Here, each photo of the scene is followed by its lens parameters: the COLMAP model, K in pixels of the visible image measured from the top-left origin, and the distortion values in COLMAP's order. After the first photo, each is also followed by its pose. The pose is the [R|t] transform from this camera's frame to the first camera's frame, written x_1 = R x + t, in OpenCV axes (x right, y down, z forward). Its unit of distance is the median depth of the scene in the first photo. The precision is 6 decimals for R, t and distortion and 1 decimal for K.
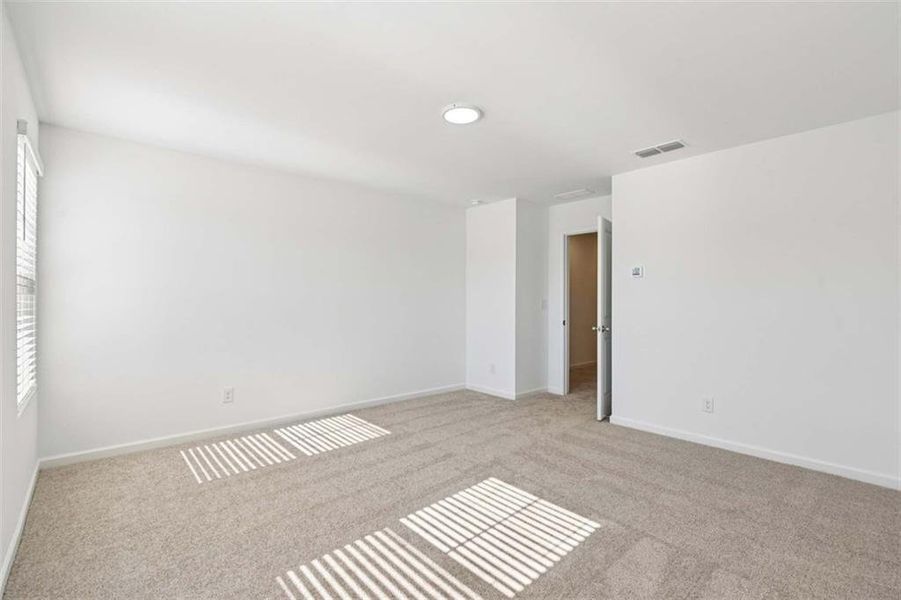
lens RADIAL K [[414.6, 0, 448.4], [0, 414.6, 301.6], [0, 0, 1]] dist [-0.014829, -0.001848]
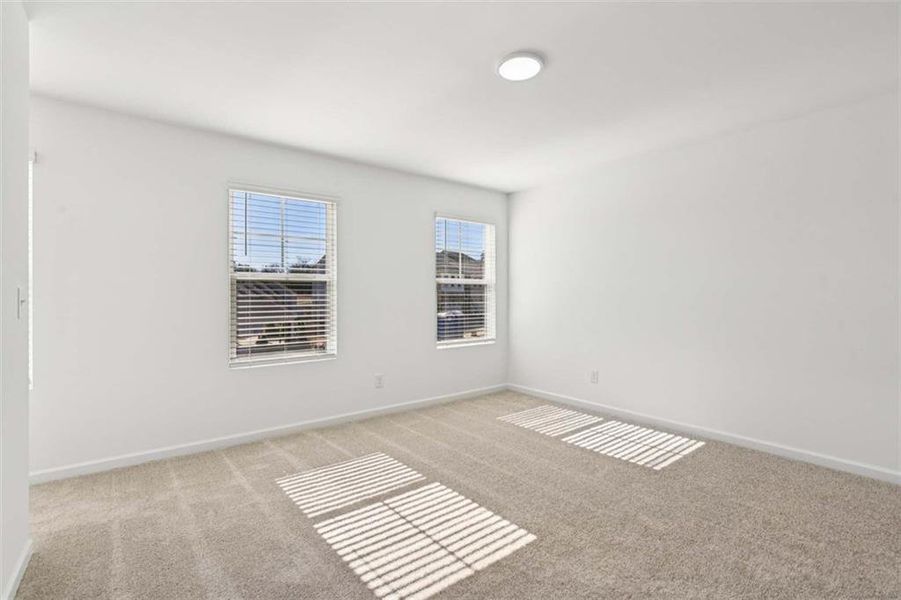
lens RADIAL K [[414.6, 0, 446.7], [0, 414.6, 294.8], [0, 0, 1]] dist [-0.014829, -0.001848]
pose [[-0.077788, -0.003086, -0.996965, 0.847824], [-0.004044, 0.999988, -0.002780, 0.013180], [0.996962, 0.003815, -0.077799, 0.926714]]
